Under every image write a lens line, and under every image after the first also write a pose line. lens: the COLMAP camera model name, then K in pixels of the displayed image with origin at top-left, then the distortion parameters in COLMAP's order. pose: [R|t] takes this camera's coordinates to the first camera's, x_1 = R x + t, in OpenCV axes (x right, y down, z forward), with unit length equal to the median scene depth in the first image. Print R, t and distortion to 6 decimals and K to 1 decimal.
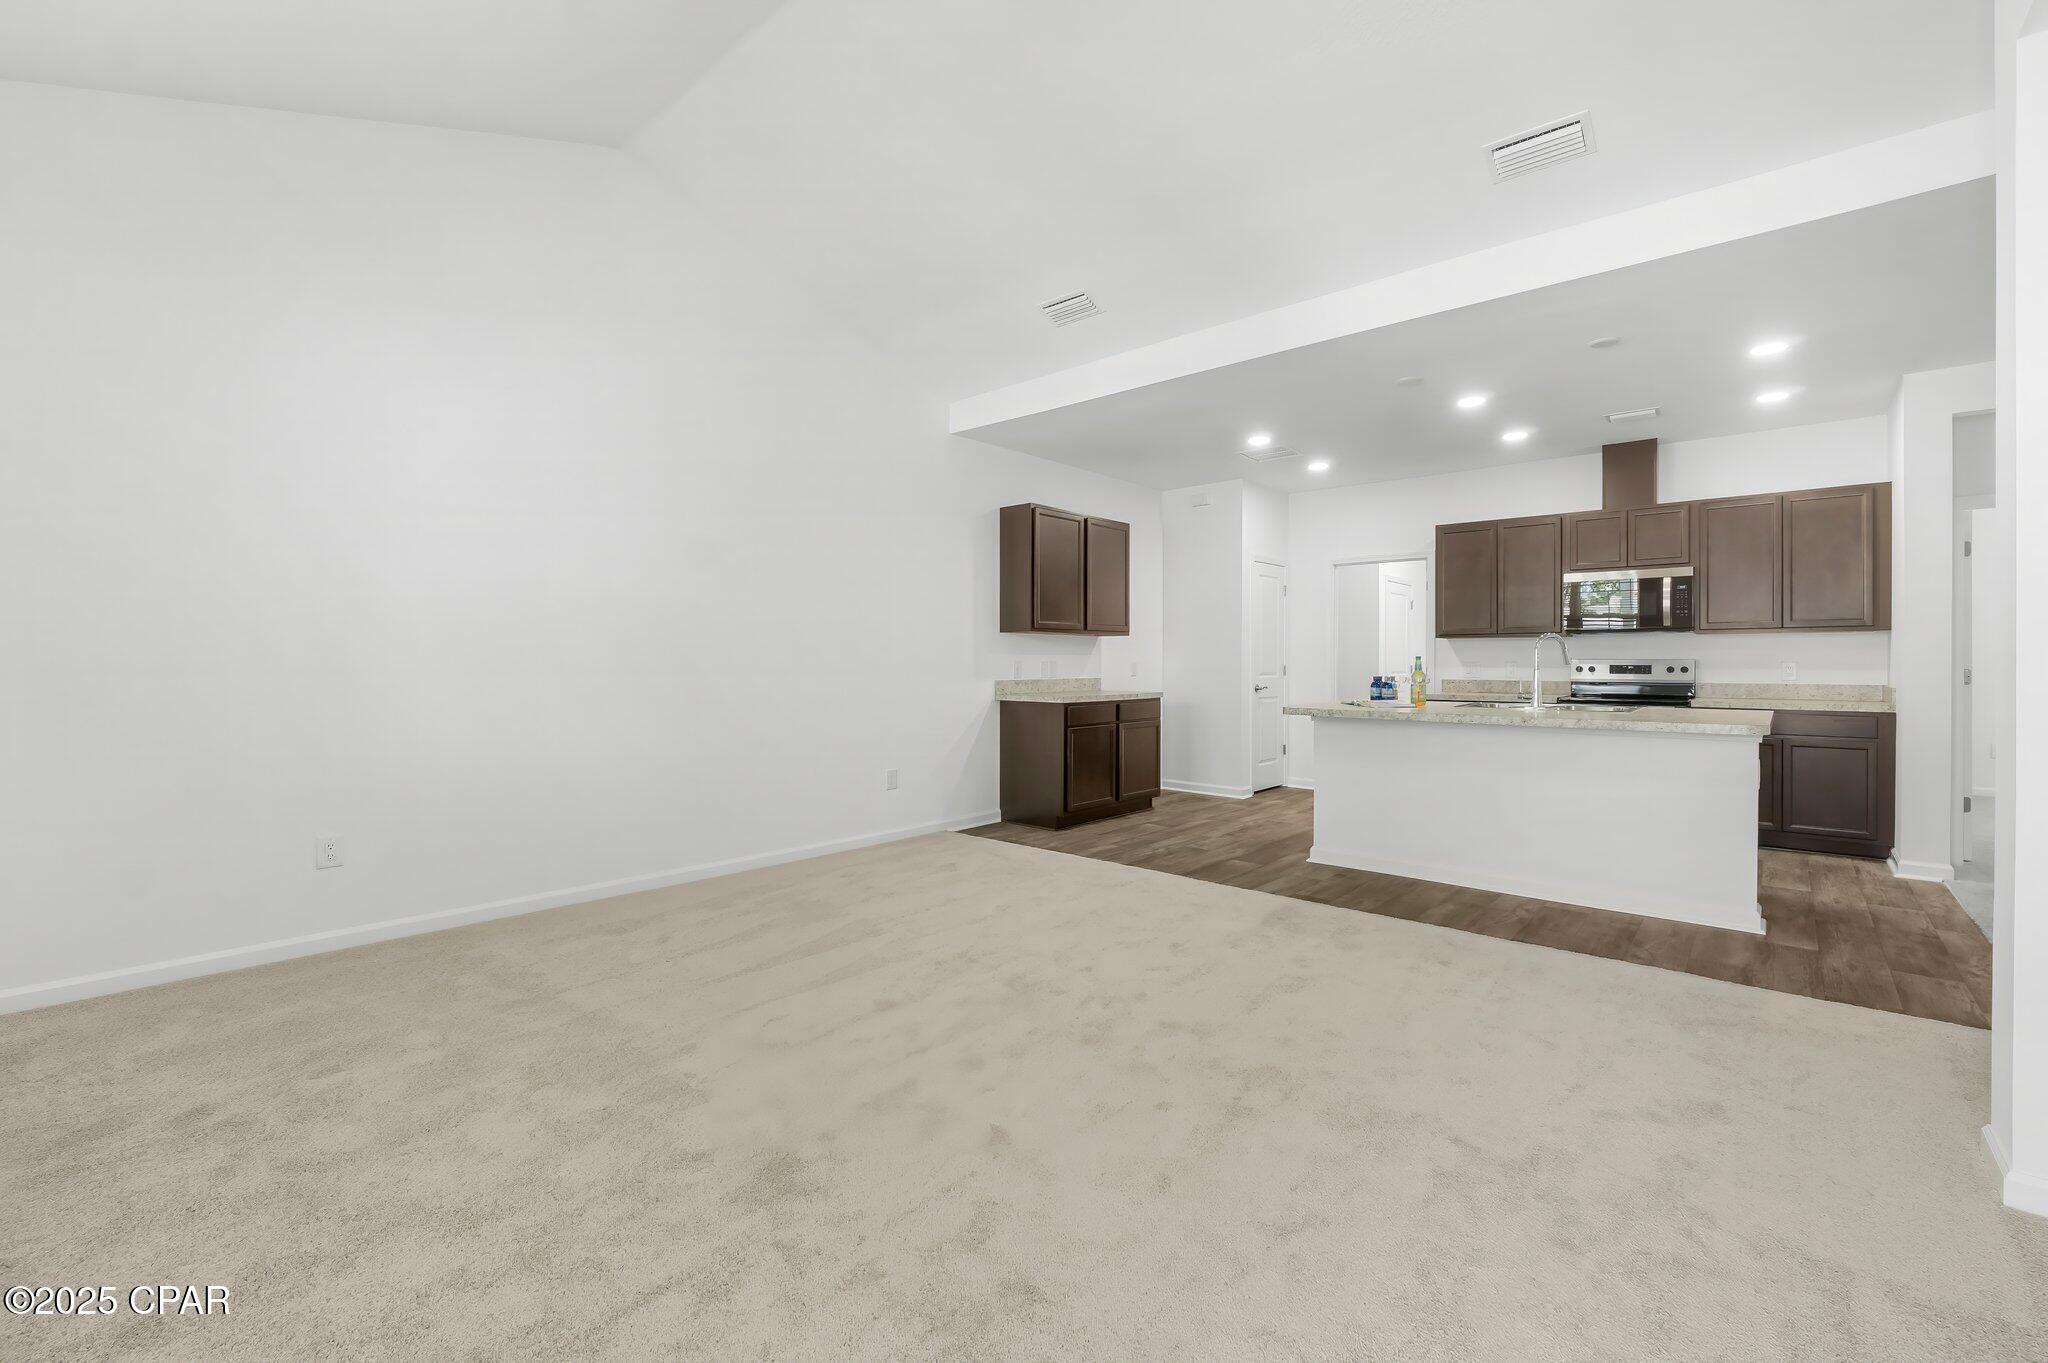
lens RADIAL K [[853.9, 0, 1045.4], [0, 853.9, 673.0], [0, 0, 1]] dist [-0.009885, 0.000591]
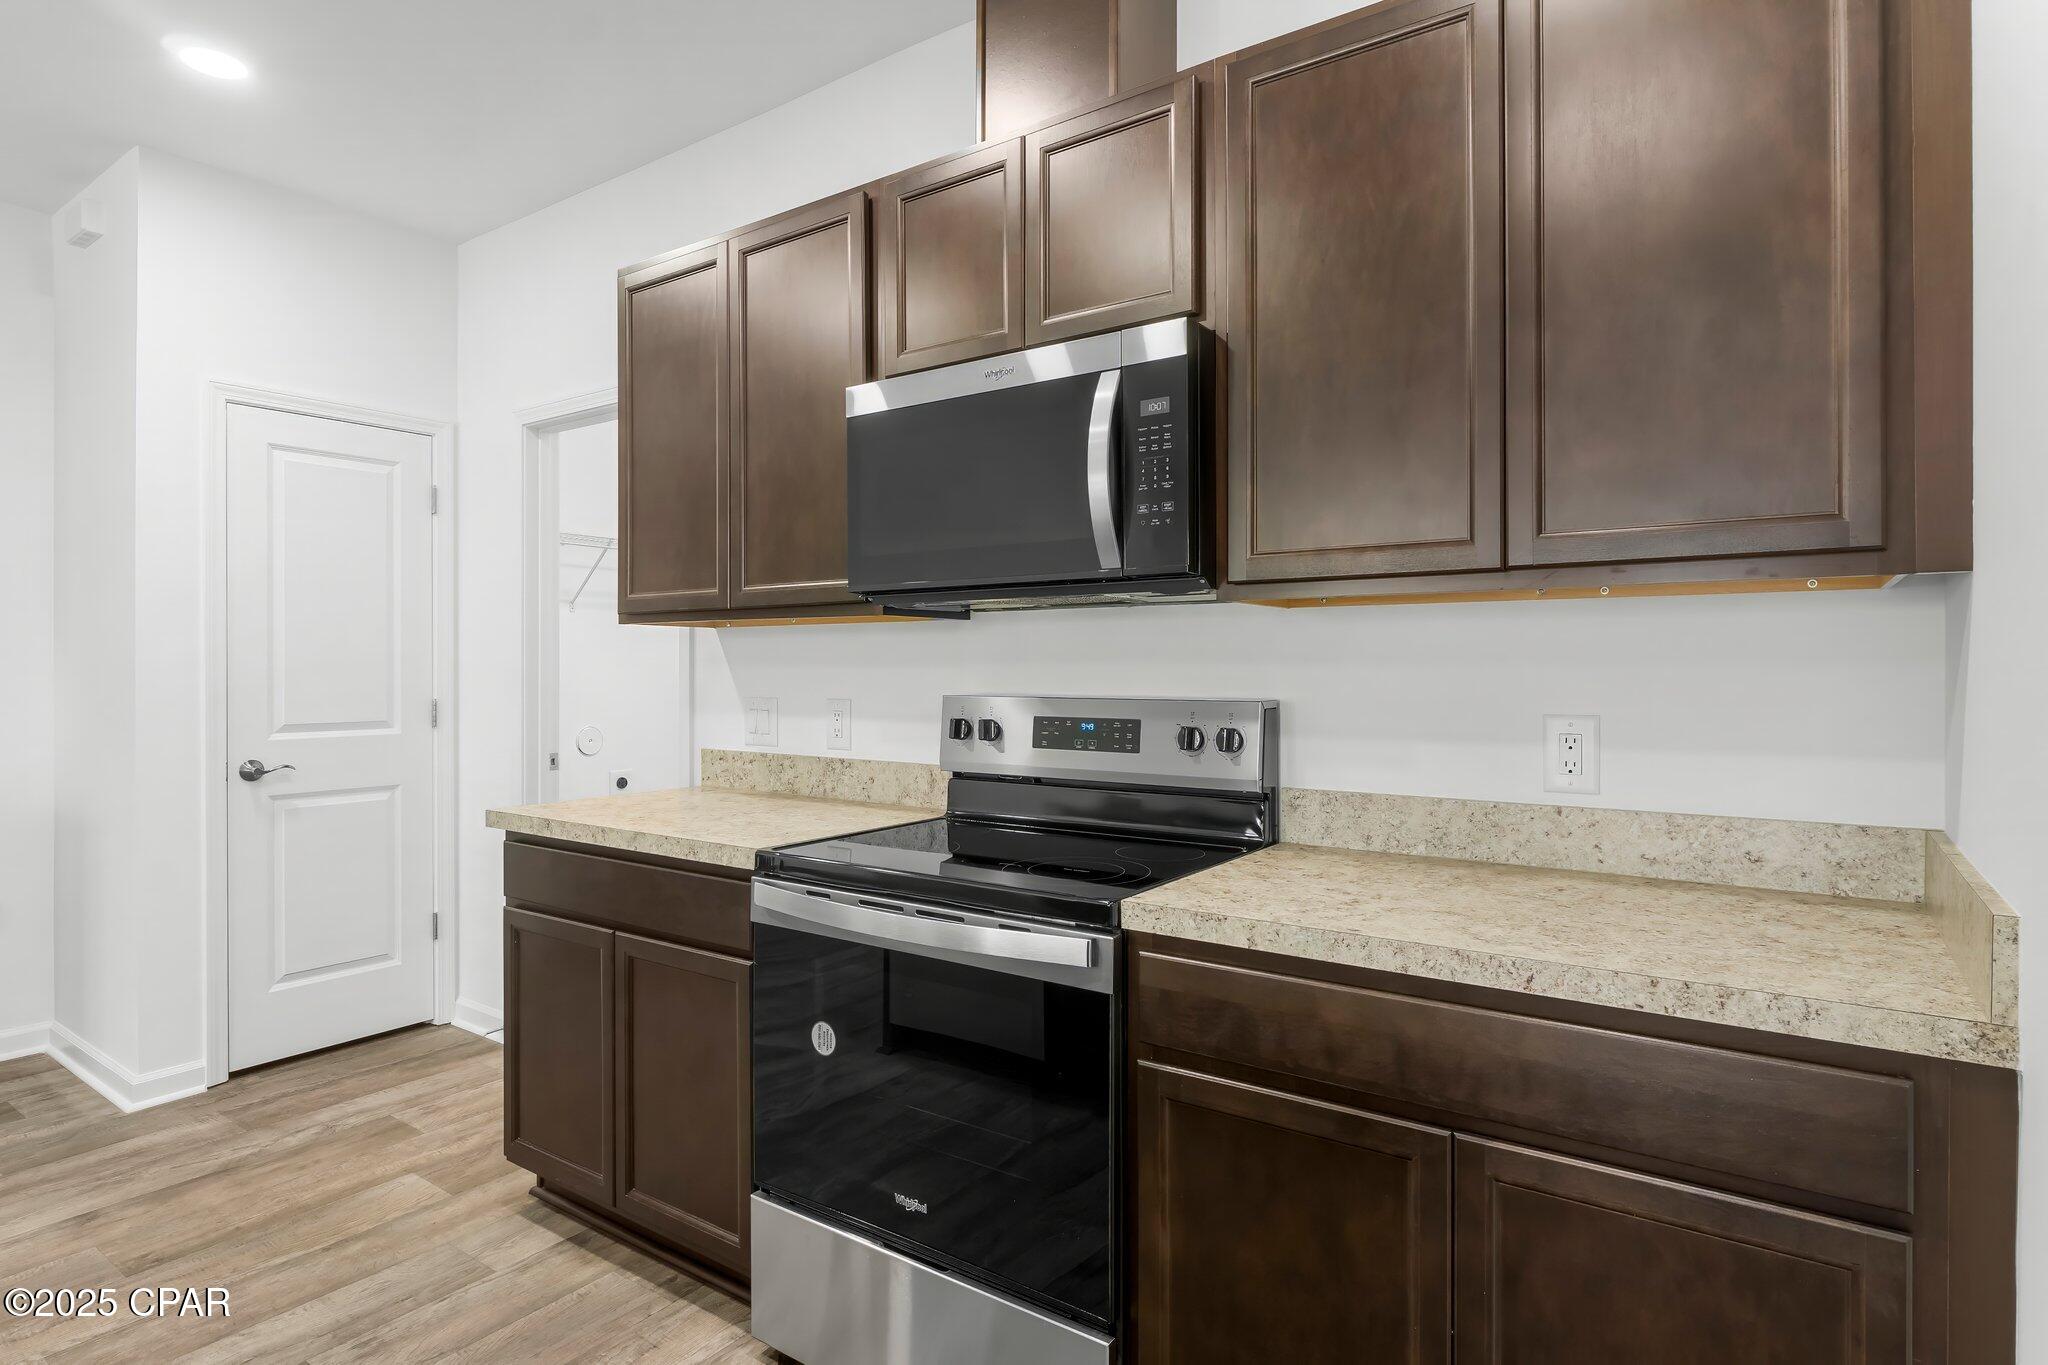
lens RADIAL K [[1092.1, 0, 1022.5], [0, 1092.1, 680.5], [0, 0, 1]] dist [-0.005306, -0.001502]
pose [[0.994734, -0.000781, 0.102489, 0.632085], [0.001227, 0.999990, -0.004288, -0.020517], [-0.102484, 0.004392, 0.994725, 0.645527]]
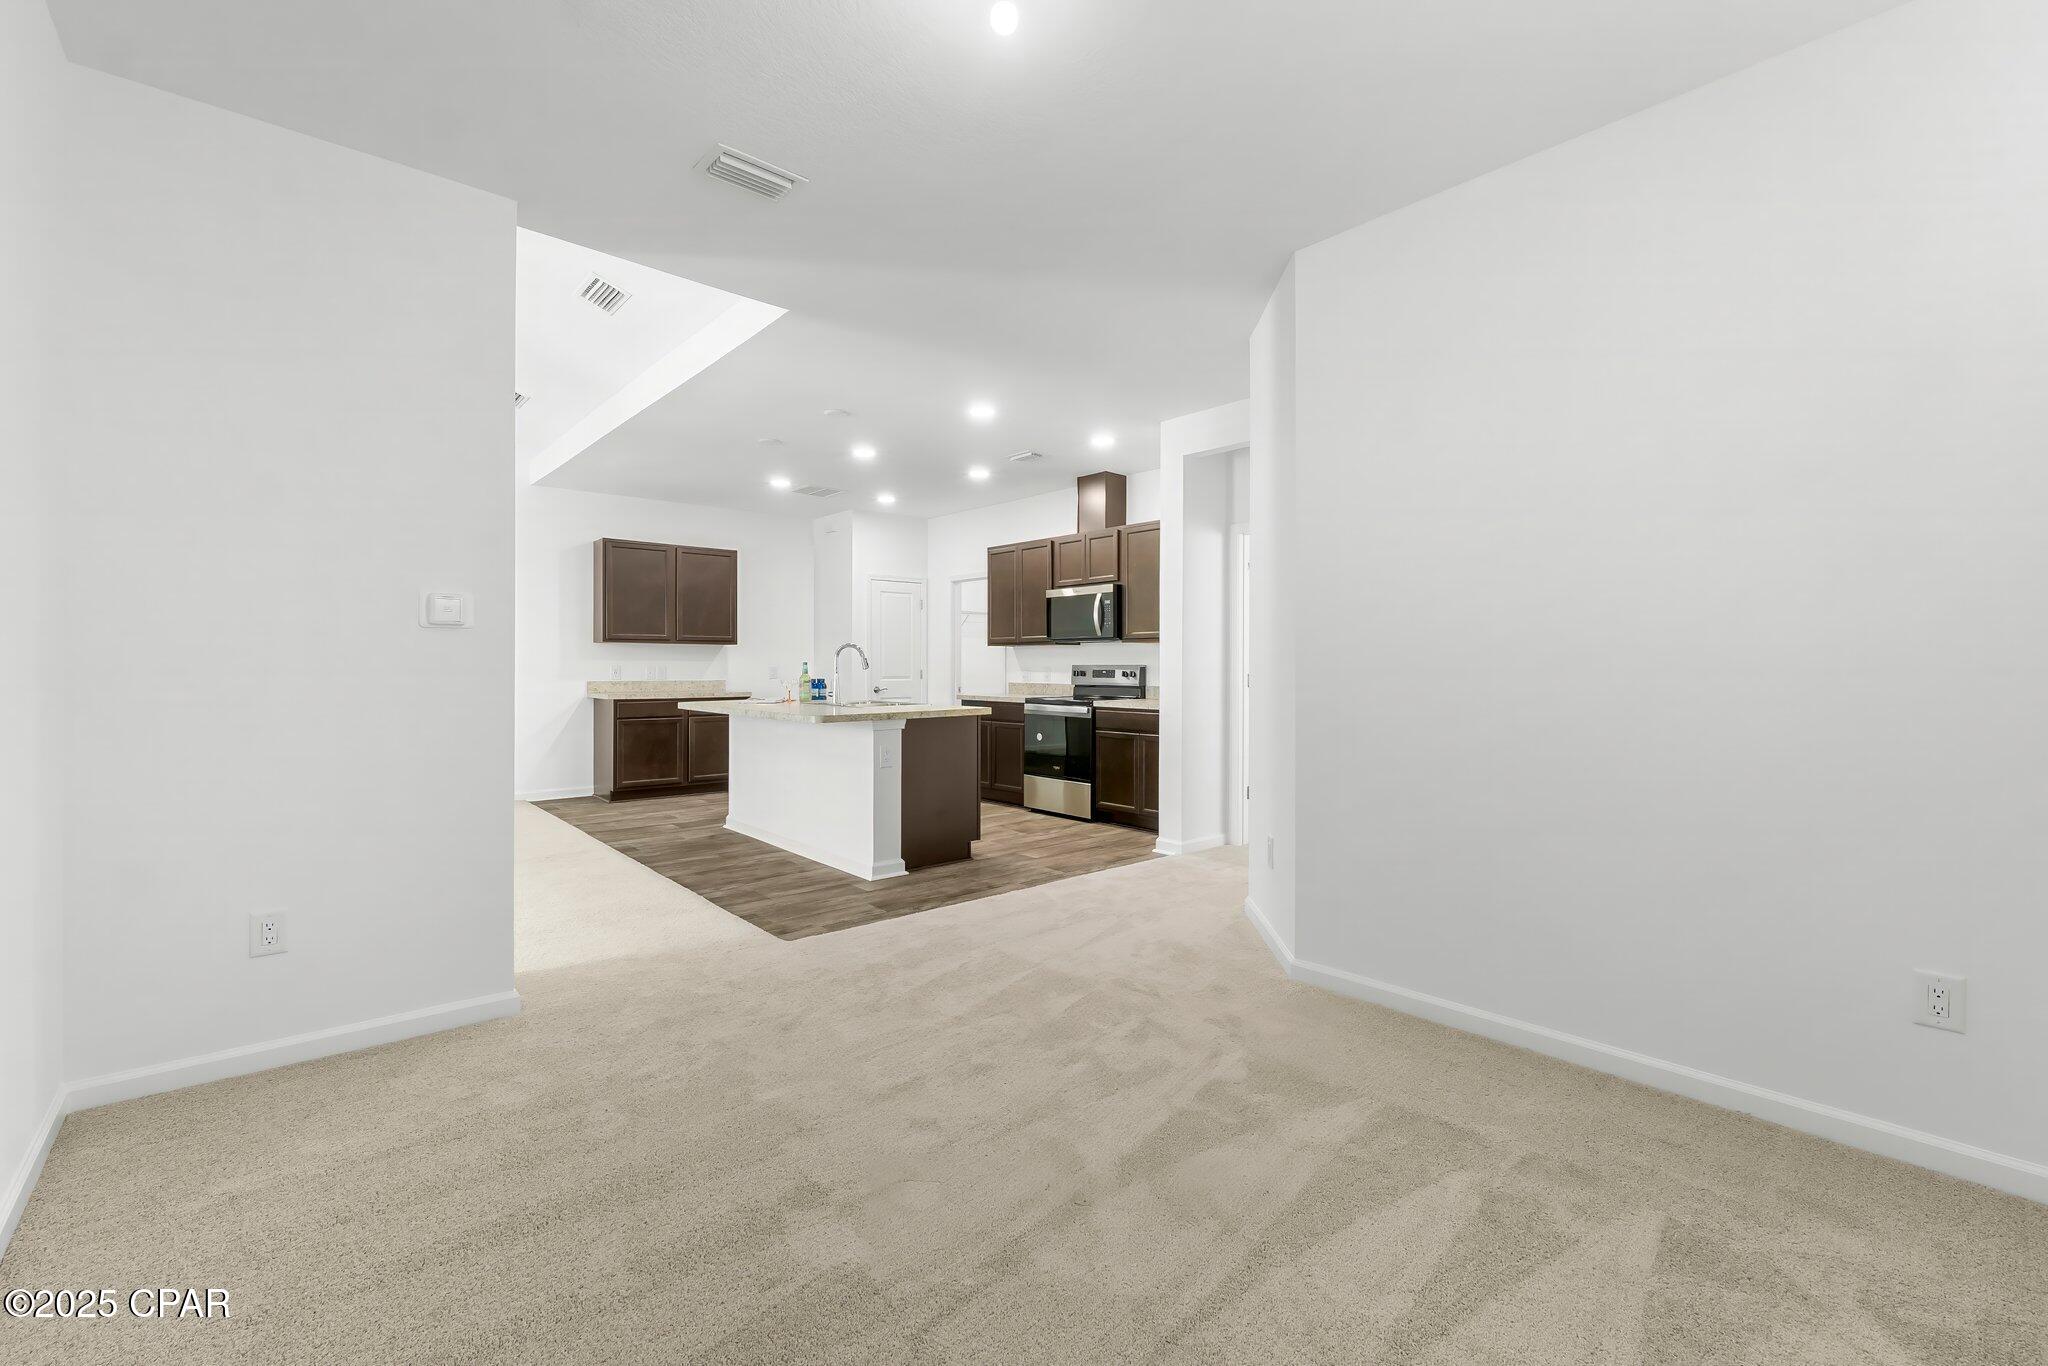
lens RADIAL K [[853.9, 0, 1025.5], [0, 853.9, 679.5], [0, 0, 1]] dist [-0.009885, 0.000591]
pose [[0.991763, 0.003657, -0.128036, 0.731986], [-0.003621, 0.999993, 0.000512, 0.002971], [0.128037, -0.000044, 0.991769, -0.146641]]
